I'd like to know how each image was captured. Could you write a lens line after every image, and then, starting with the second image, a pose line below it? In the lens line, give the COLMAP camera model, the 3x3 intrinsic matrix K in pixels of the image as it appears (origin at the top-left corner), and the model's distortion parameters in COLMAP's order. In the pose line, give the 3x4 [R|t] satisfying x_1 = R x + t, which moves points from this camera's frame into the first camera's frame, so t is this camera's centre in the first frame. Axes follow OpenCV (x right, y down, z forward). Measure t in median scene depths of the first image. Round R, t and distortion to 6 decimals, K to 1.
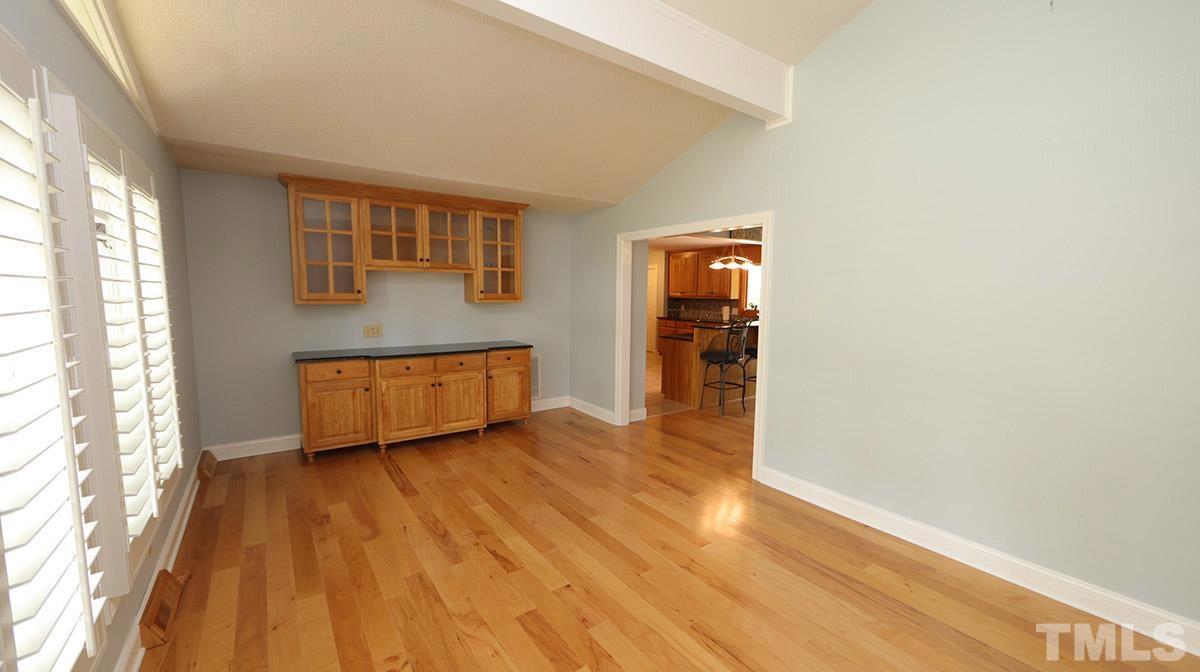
lens RADIAL K [[469.3, 0, 605.7], [0, 469.3, 337.5], [0, 0, 1]] dist [0.000550, 0.000494]
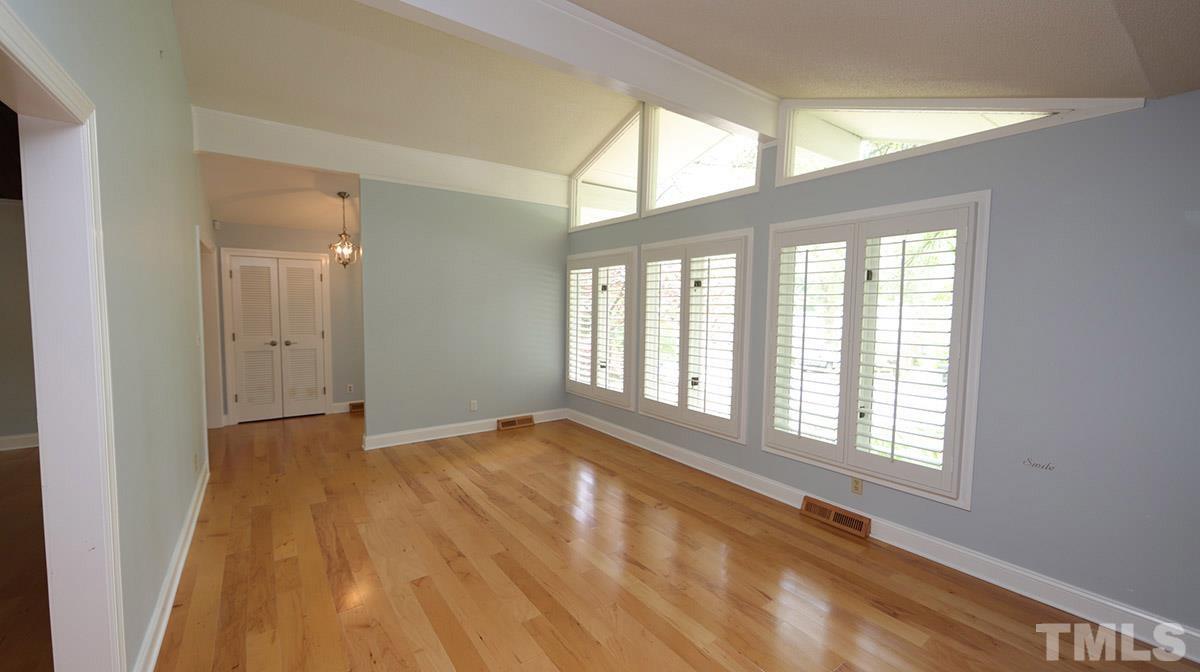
lens RADIAL K [[469.3, 0, 607.2], [0, 469.3, 338.3], [0, 0, 1]] dist [0.000550, 0.000494]
pose [[-0.999643, -0.021183, -0.016271, -0.084379], [-0.023684, 0.984598, 0.173223, -0.121861], [0.012351, 0.173547, -0.984748, 1.183570]]
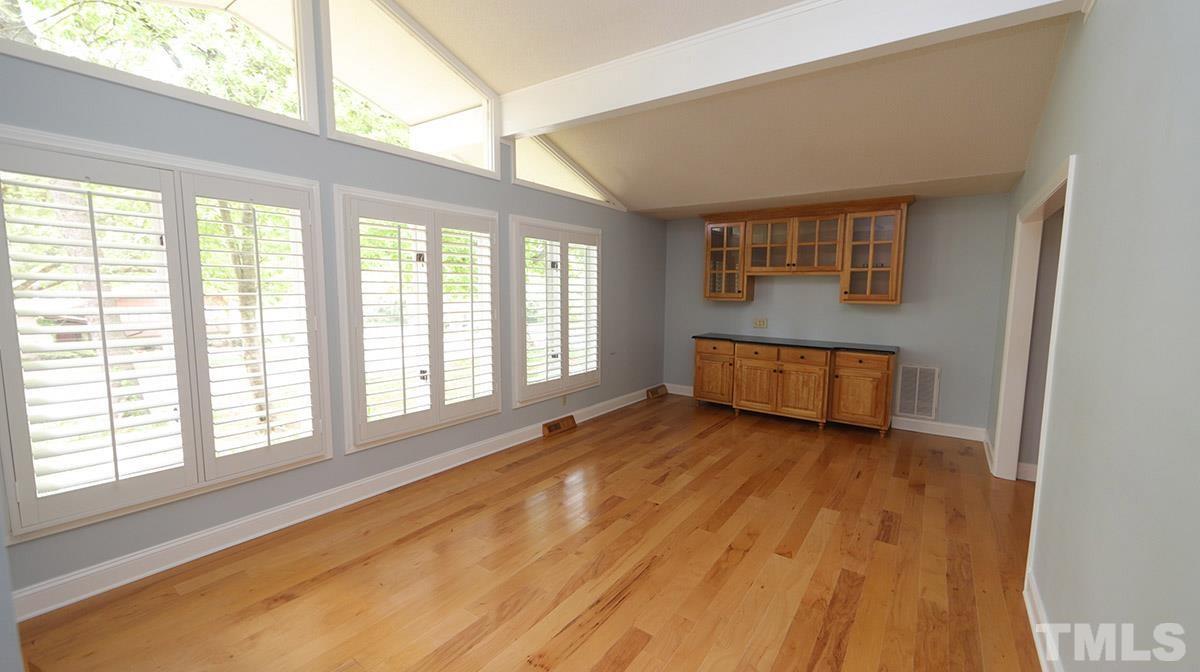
lens RADIAL K [[469.3, 0, 601.3], [0, 469.3, 335.9], [0, 0, 1]] dist [0.000550, 0.000494]
pose [[0.318080, 0.087817, -0.943988, 0.614136], [-0.103943, 0.992929, 0.057346, -0.008511], [0.942349, 0.079881, 0.324959, 0.203690]]
